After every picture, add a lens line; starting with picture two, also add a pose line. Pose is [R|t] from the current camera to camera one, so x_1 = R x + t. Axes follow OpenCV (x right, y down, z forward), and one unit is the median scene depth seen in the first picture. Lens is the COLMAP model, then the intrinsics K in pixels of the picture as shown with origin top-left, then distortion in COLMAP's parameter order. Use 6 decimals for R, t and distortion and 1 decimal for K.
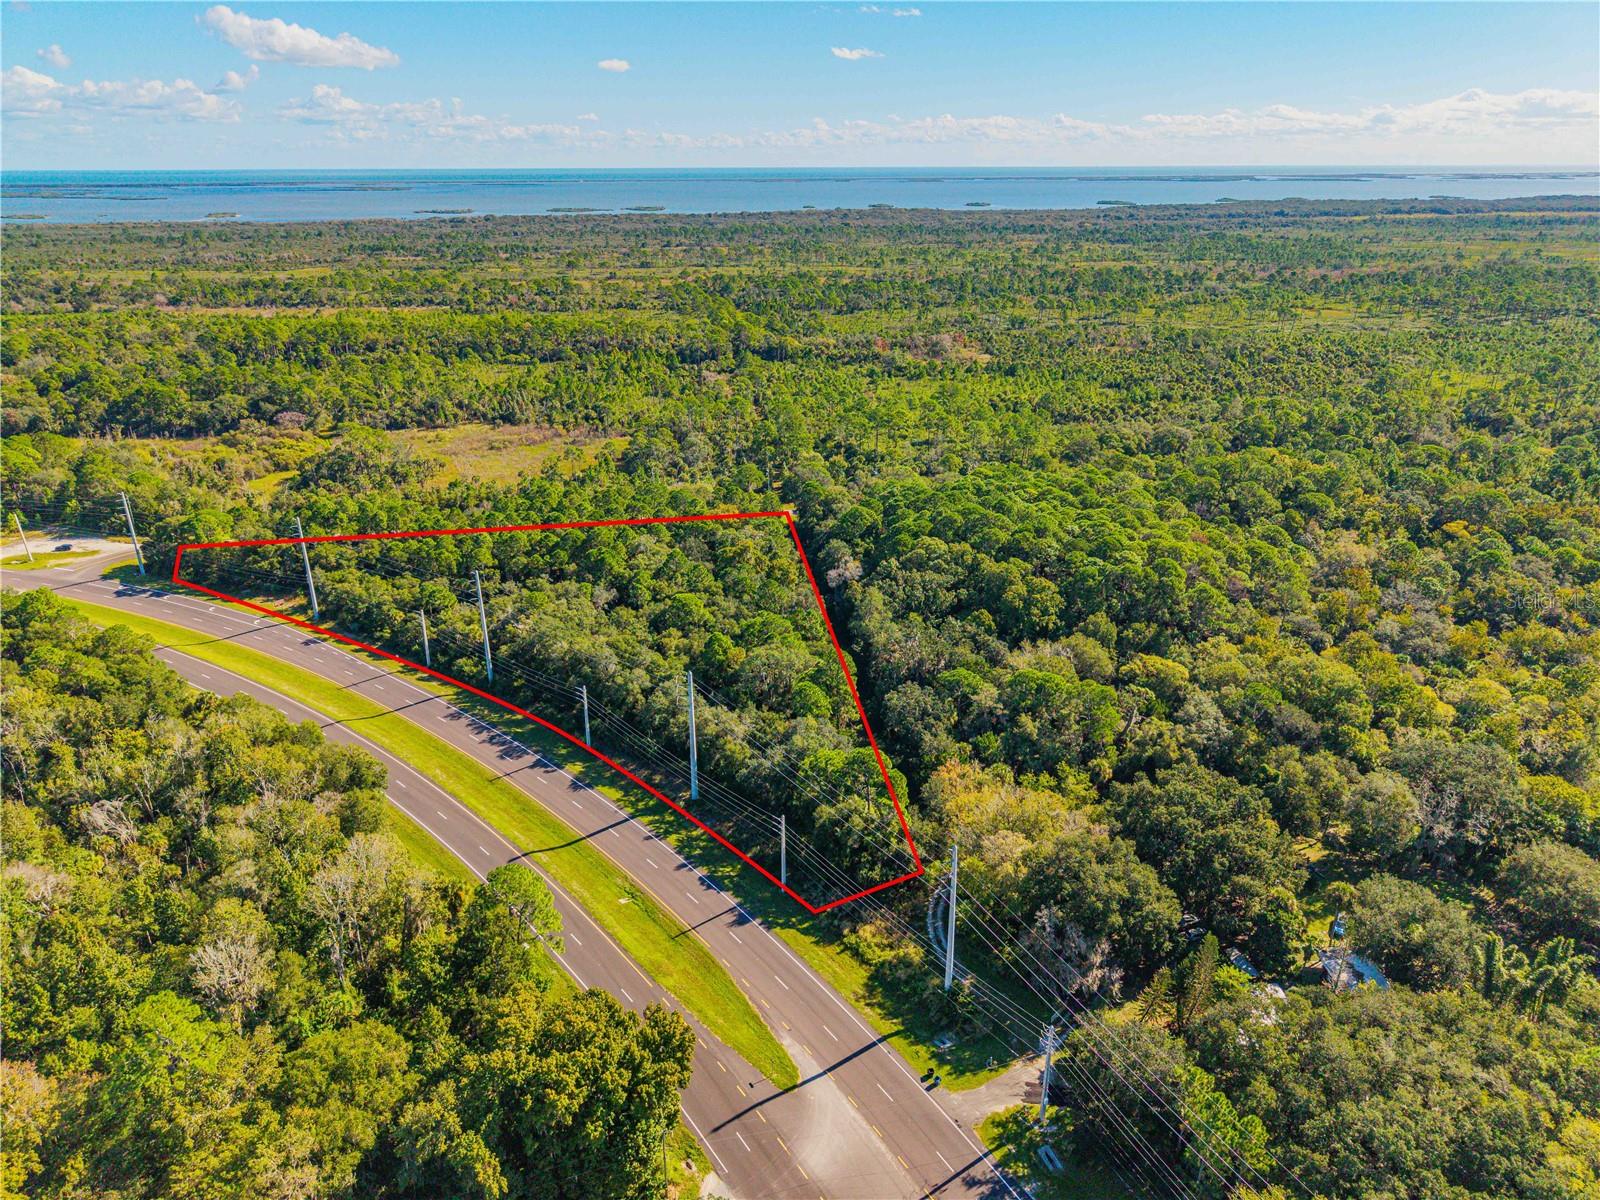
lens RADIAL K [[1083.9, 0, 797.6], [0, 1083.9, 601.5], [0, 0, 1]] dist [0.004966, -0.002804]
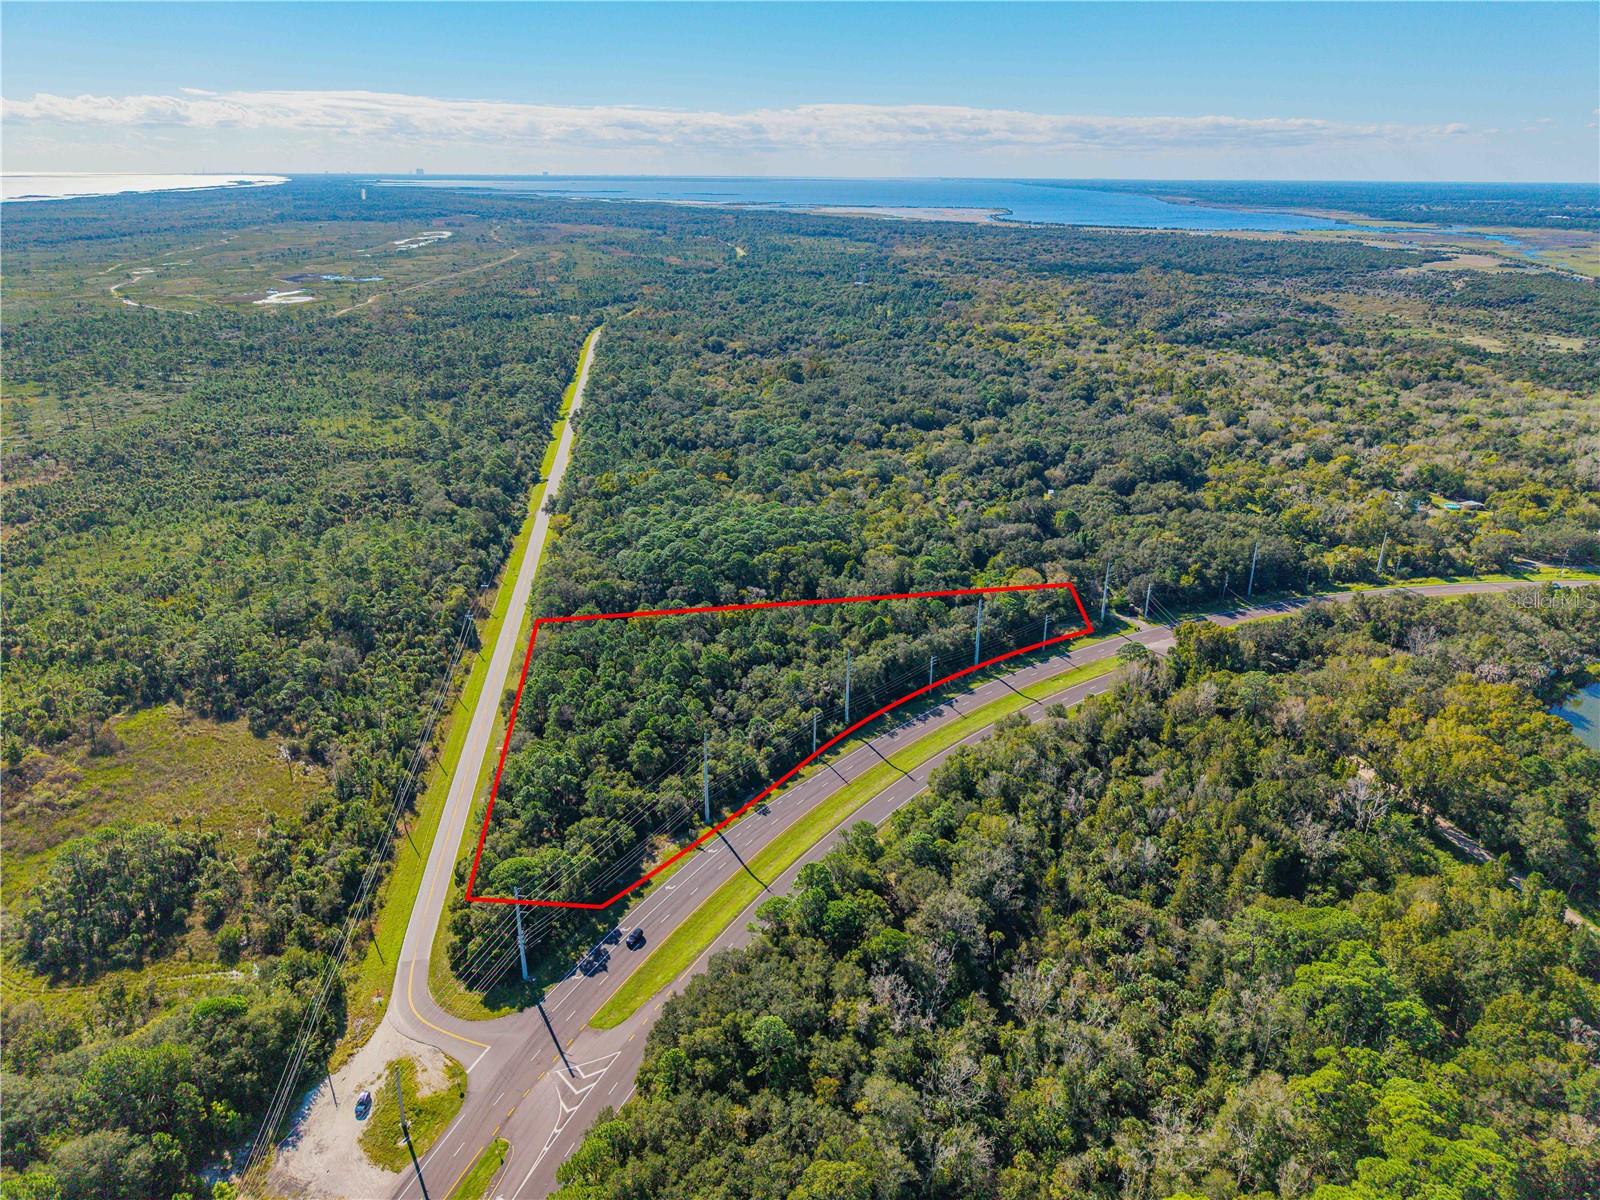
lens RADIAL K [[1083.9, 0, 803.0], [0, 1083.9, 595.8], [0, 0, 1]] dist [0.004966, -0.002804]
pose [[0.034216, -0.362665, 0.931291, -2.085330], [0.365986, 0.871655, 0.325995, -0.756350], [-0.929991, 0.329685, 0.162555, 1.033093]]
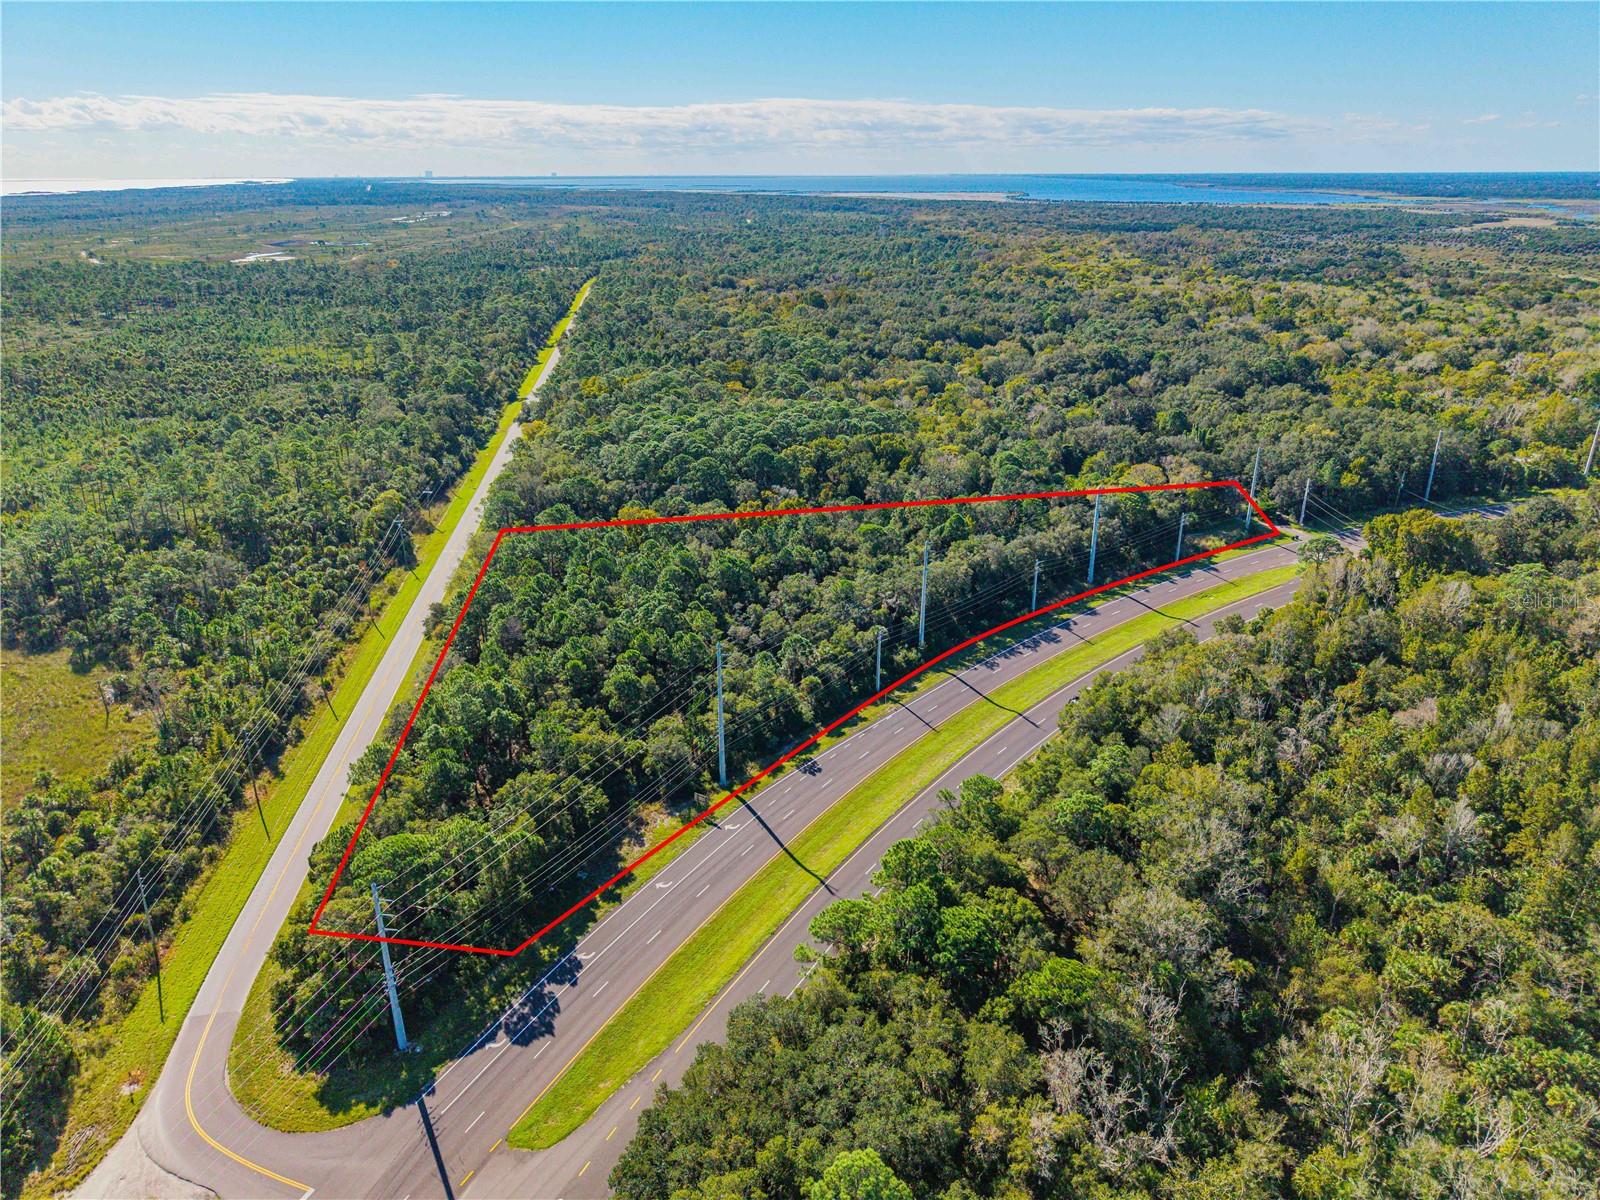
lens RADIAL K [[1083.9, 0, 796.4], [0, 1083.9, 599.7], [0, 0, 1]] dist [0.004966, -0.002804]
pose [[0.046908, -0.366426, 0.929264, -1.600796], [0.379177, 0.867190, 0.322809, -0.446596], [-0.924135, 0.337213, 0.179618, 1.230518]]
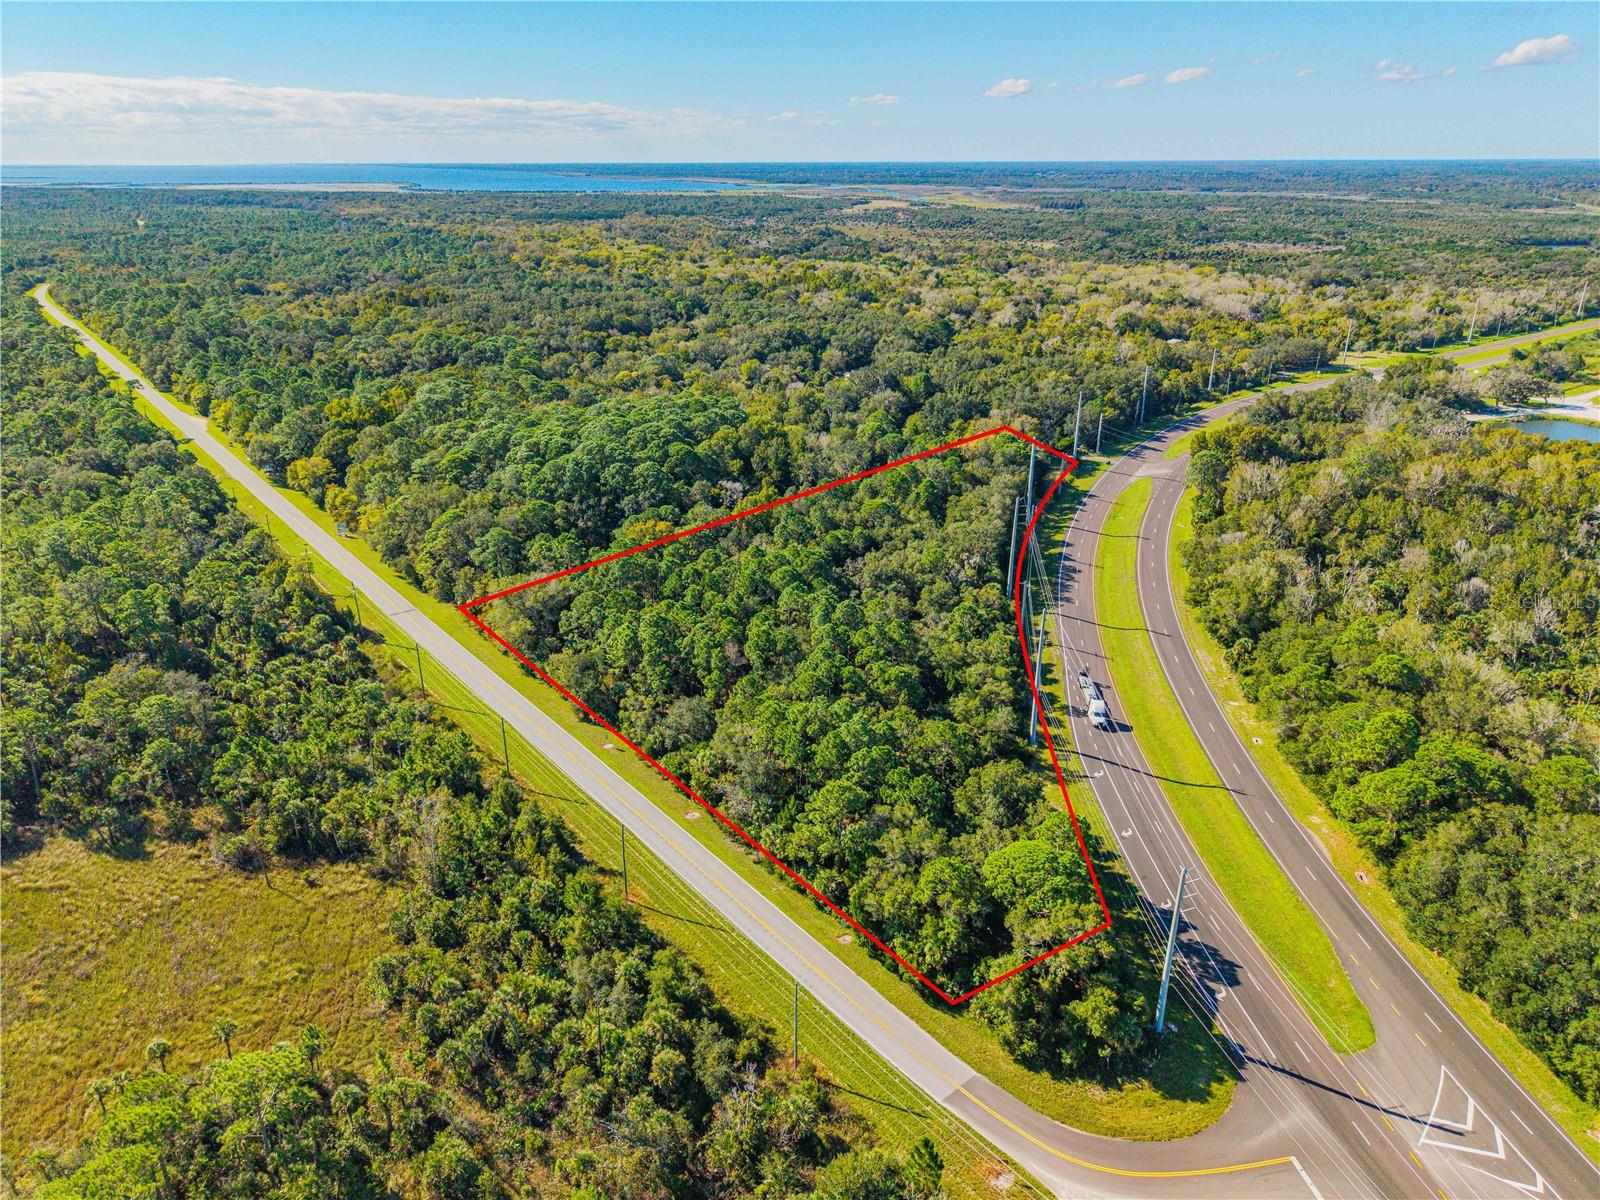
lens RADIAL K [[1083.9, 0, 814.3], [0, 1083.9, 596.3], [0, 0, 1]] dist [0.004966, -0.002804]
pose [[-0.482887, -0.325820, 0.812811, -1.430784], [0.331604, 0.791039, 0.514097, -0.741653], [-0.810468, 0.517782, -0.273939, 1.956756]]
